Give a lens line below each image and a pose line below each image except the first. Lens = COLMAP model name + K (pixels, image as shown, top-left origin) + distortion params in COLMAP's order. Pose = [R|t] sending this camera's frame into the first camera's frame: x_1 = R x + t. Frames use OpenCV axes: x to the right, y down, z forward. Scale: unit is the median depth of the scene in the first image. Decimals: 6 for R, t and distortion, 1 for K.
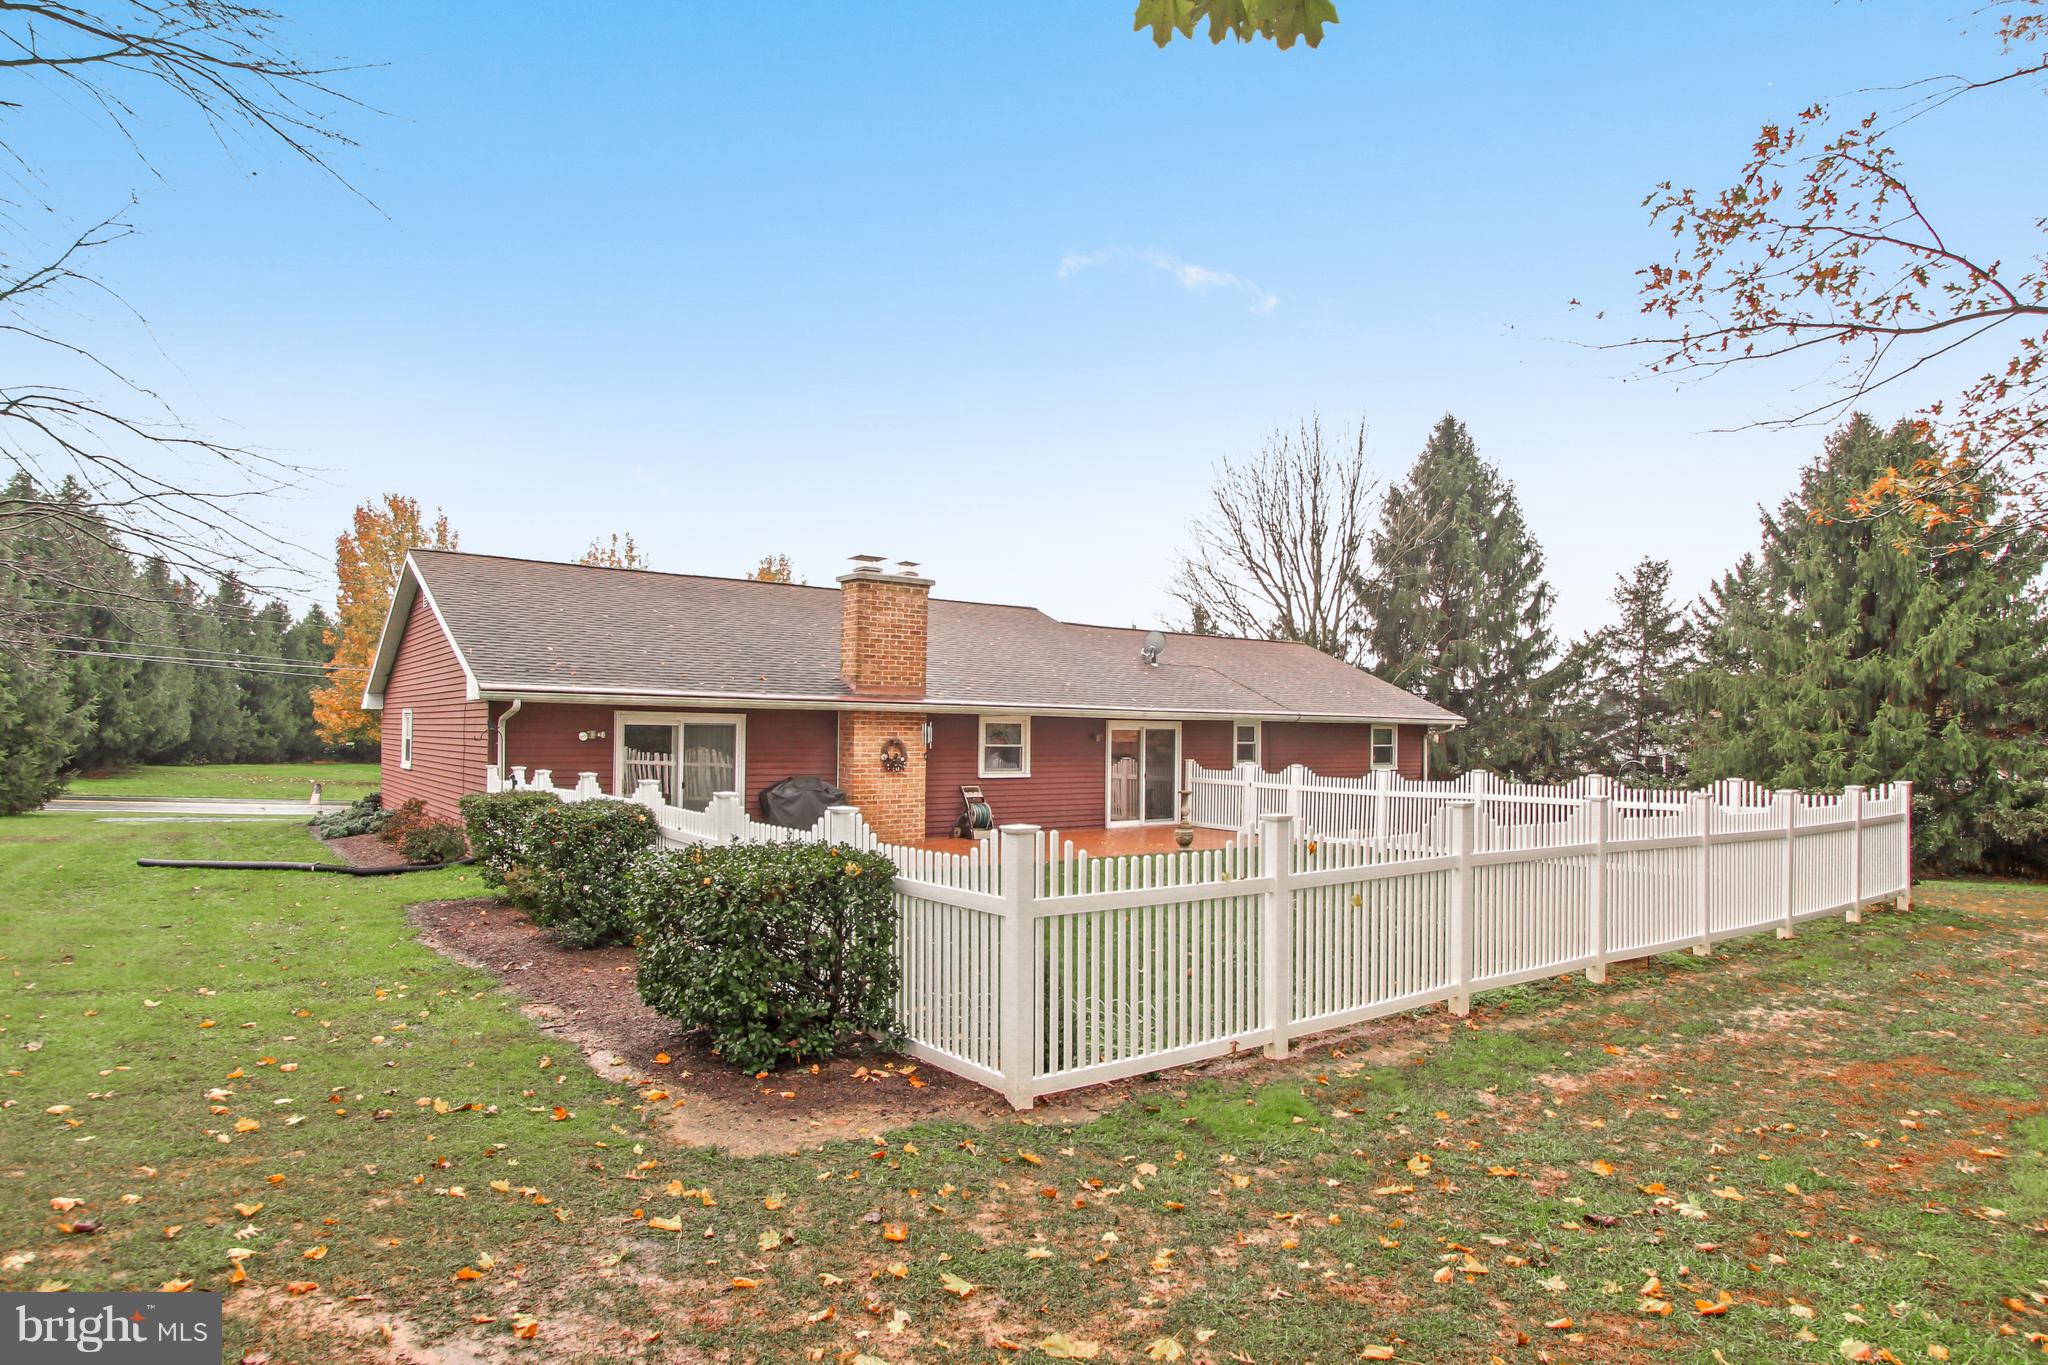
lens RADIAL K [[1107.5, 0, 1026.6], [0, 1107.5, 697.4], [0, 0, 1]] dist [-0.003057, 0.000591]
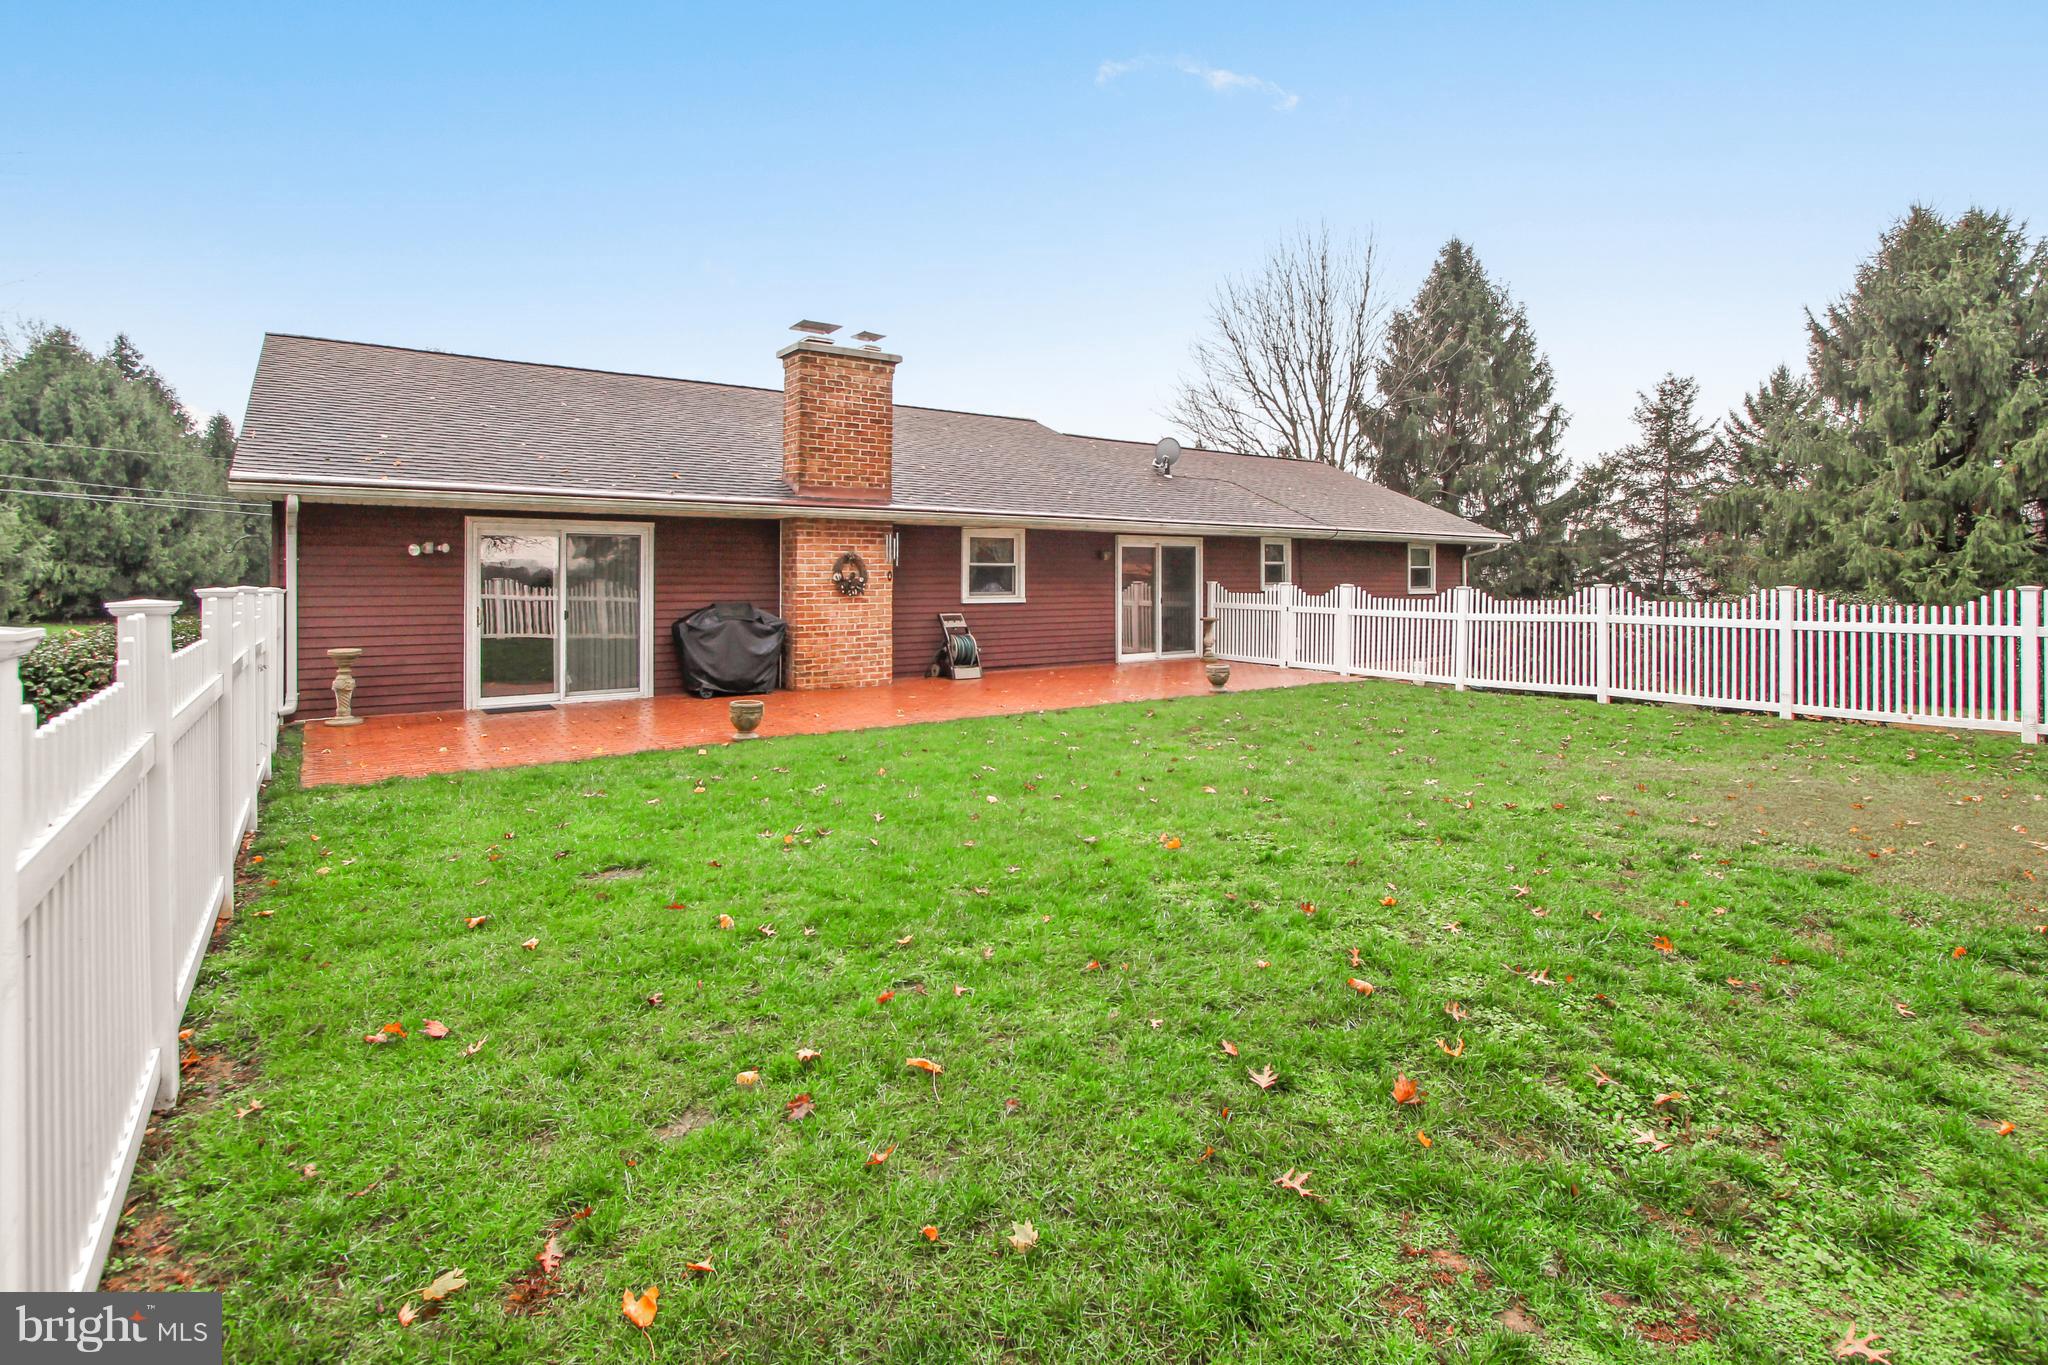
lens RADIAL K [[981.9, 0, 1038.8], [0, 981.9, 547.3], [0, 0, 1]] dist [0.011610, -0.000287]
pose [[0.999945, -0.010438, 0.001246, 0.008673], [0.010432, 0.999935, 0.004507, 0.018447], [-0.001293, -0.004494, 0.999989, 0.178026]]
